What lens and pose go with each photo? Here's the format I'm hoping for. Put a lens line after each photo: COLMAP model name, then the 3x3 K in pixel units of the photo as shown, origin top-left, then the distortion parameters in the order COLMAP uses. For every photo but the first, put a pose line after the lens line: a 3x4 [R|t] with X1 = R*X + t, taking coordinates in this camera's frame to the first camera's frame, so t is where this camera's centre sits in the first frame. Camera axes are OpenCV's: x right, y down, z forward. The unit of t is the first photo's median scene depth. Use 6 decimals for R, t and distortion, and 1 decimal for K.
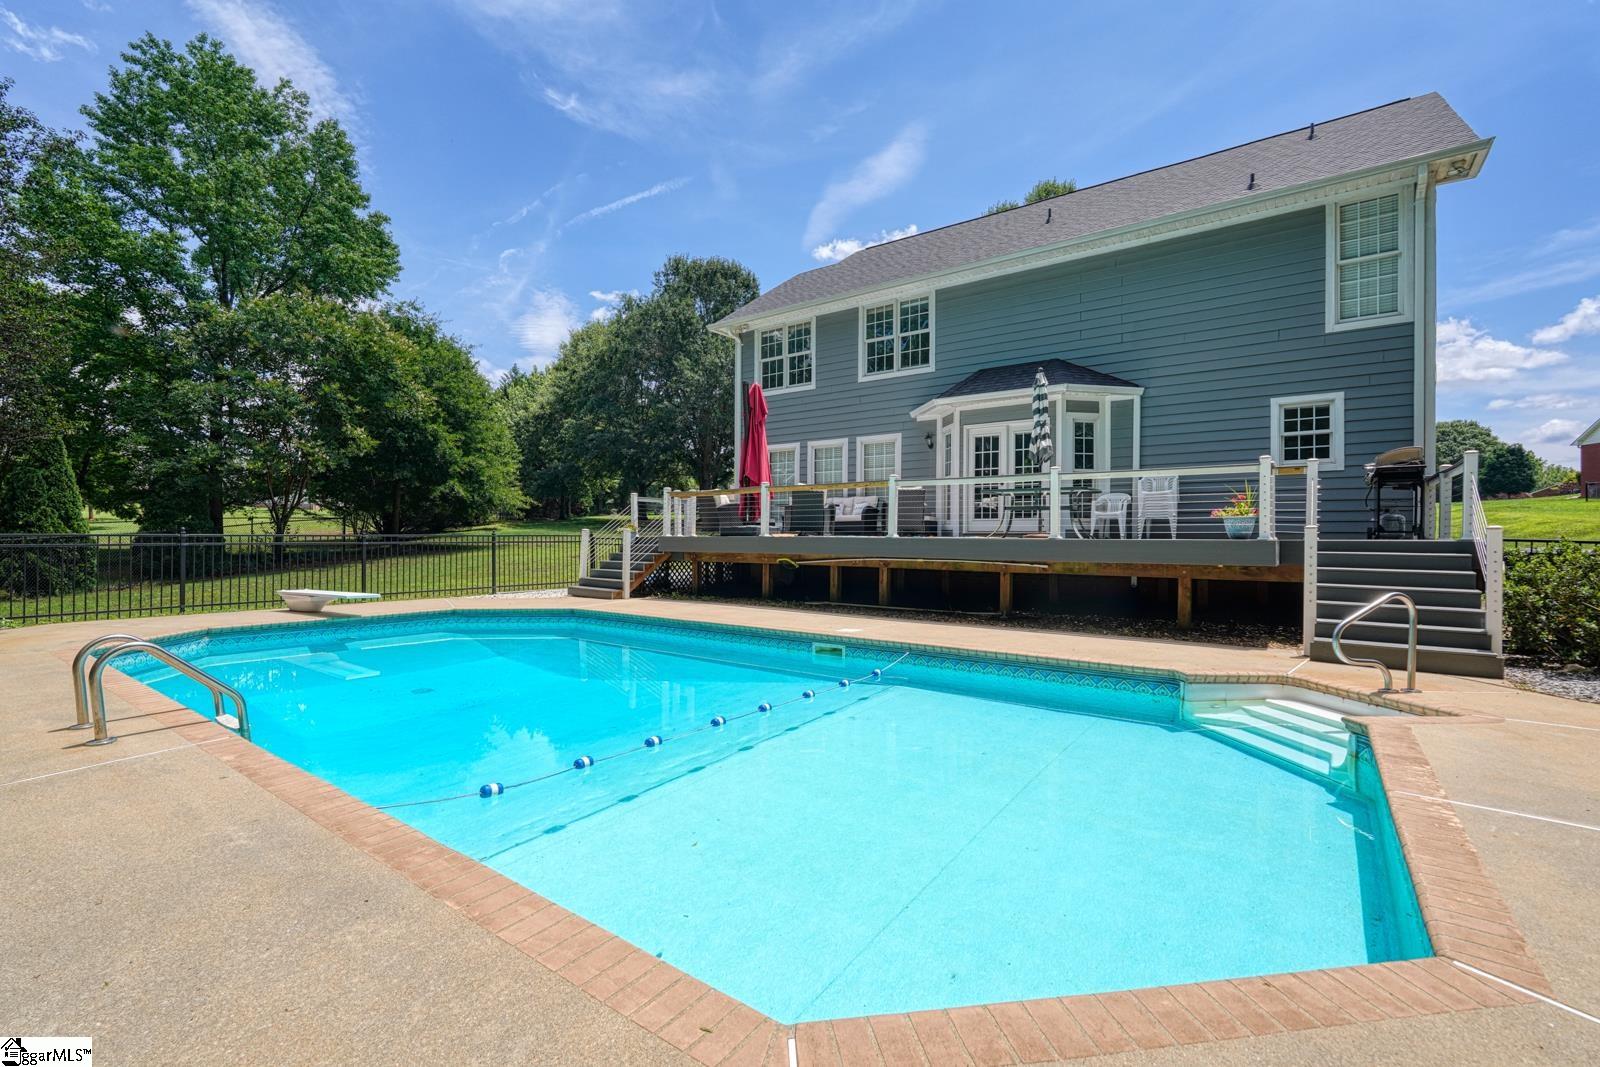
lens RADIAL K [[699.3, 0, 803.2], [0, 699.3, 534.0], [0, 0, 1]] dist [-0.011165, 0.003241]
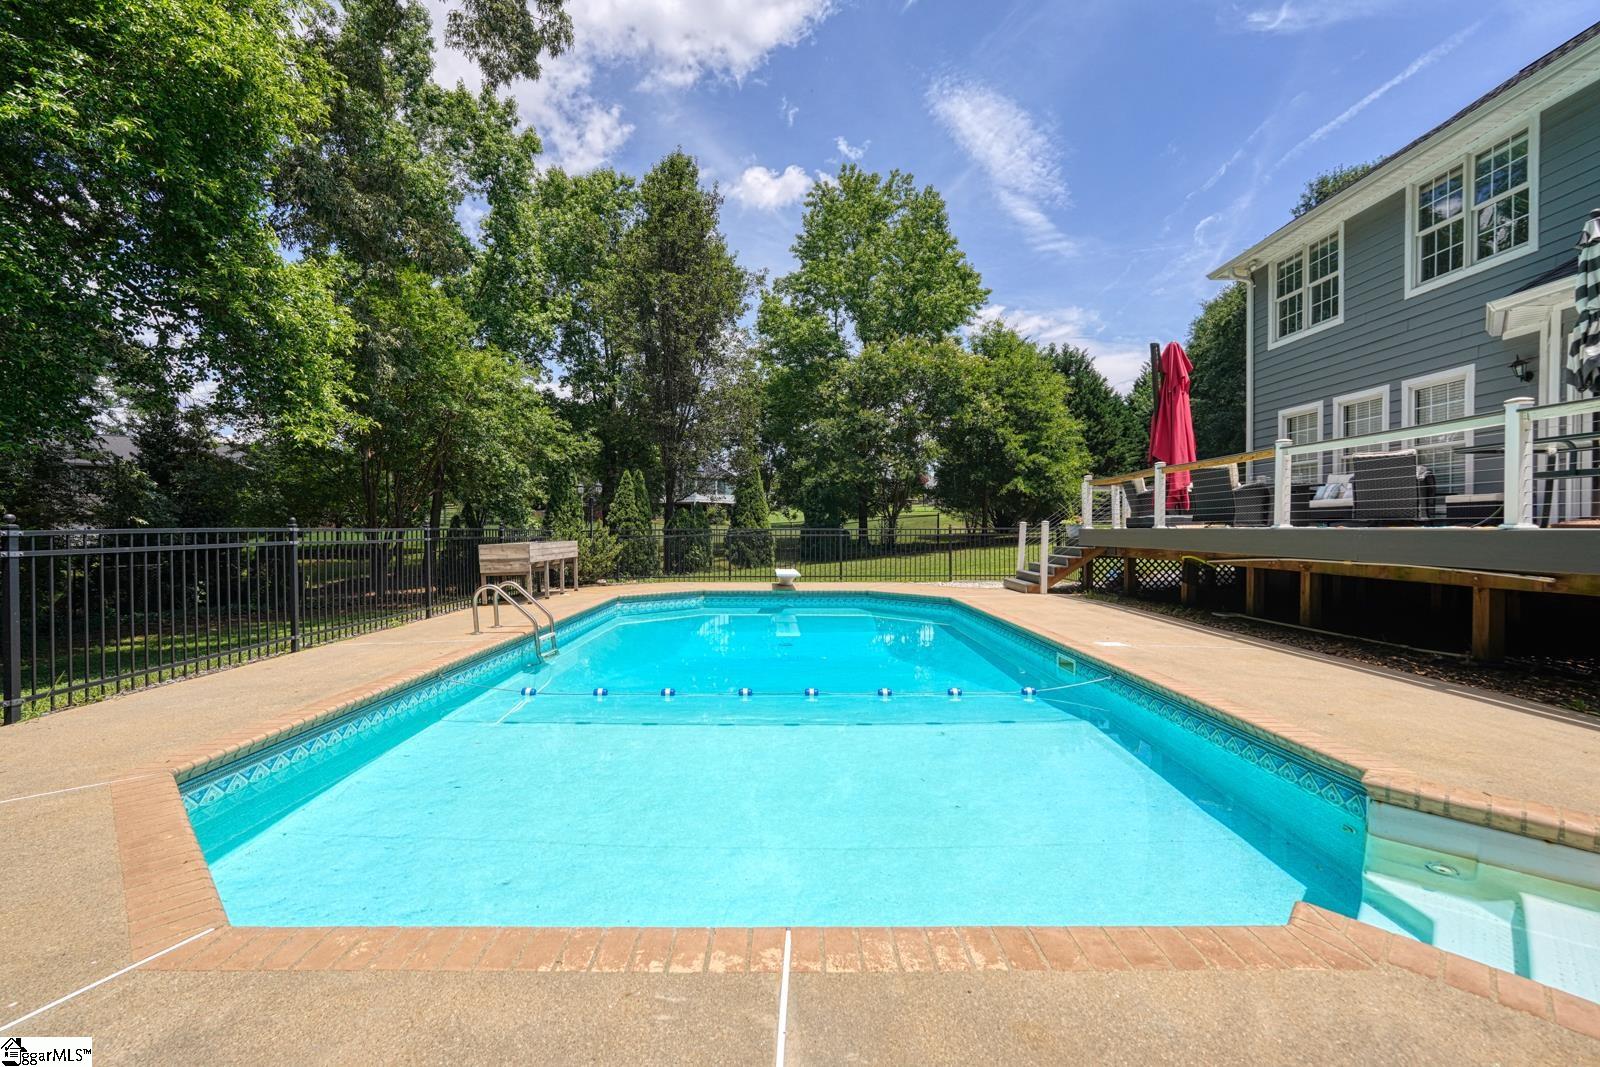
lens RADIAL K [[699.3, 0, 784.1], [0, 699.3, 543.1], [0, 0, 1]] dist [-0.011165, 0.003241]
pose [[0.588084, 0.010438, -0.808732, 0.272728], [0.008089, 0.999791, 0.018785, 0.000971], [0.808759, -0.017589, 0.587877, 0.116258]]
